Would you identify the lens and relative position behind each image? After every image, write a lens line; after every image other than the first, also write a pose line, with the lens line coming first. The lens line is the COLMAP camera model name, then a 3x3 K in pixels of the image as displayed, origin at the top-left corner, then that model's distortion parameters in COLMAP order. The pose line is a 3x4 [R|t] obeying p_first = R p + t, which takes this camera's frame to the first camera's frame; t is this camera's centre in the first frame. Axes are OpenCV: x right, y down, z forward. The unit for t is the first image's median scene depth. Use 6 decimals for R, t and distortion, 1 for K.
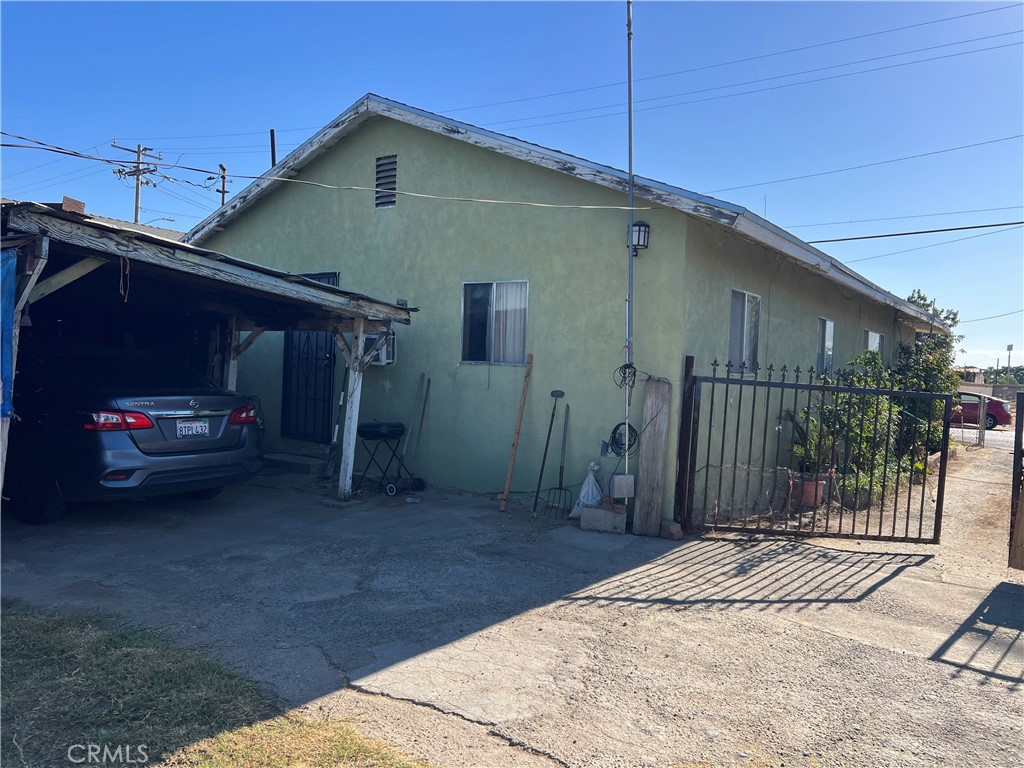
lens RADIAL K [[770.0, 0, 515.6], [0, 770.0, 383.4], [0, 0, 1]] dist [0.064816, -0.088888]
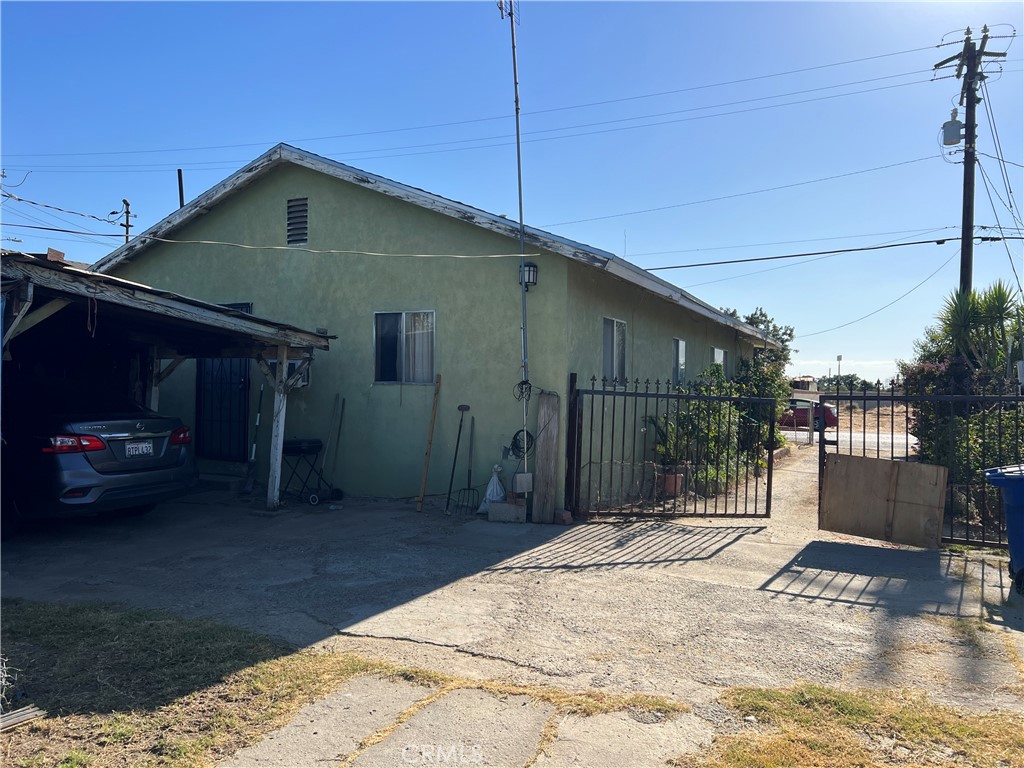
lens RADIAL K [[770.0, 0, 515.0], [0, 770.0, 383.1], [0, 0, 1]] dist [0.064816, -0.088888]
pose [[0.985540, -0.024958, 0.167593, -0.067222], [0.028996, 0.999344, -0.021691, 0.003801], [-0.166942, 0.026237, 0.985618, -0.173873]]
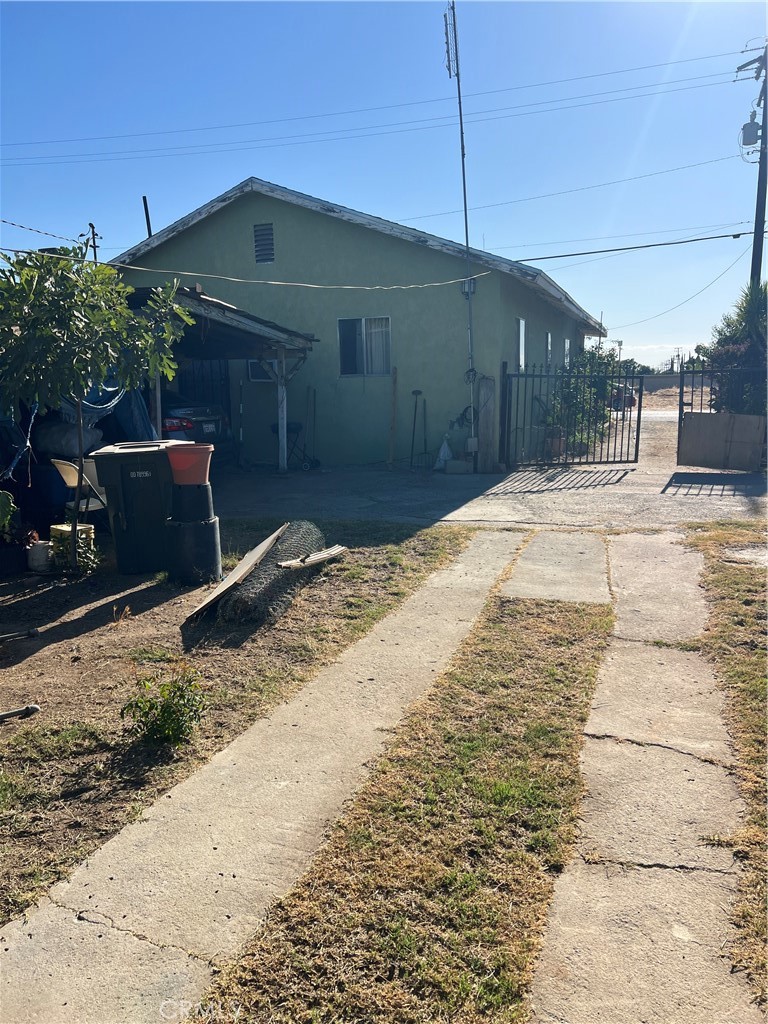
lens RADIAL K [[770.0, 0, 386.7], [0, 770.0, 516.0], [0, 0, 1]] dist [0.064816, -0.088888]
pose [[0.958768, -0.107941, 0.262891, -0.471490], [0.068014, 0.985330, 0.156518, 0.013004], [-0.275930, -0.132184, 0.952045, -0.523291]]
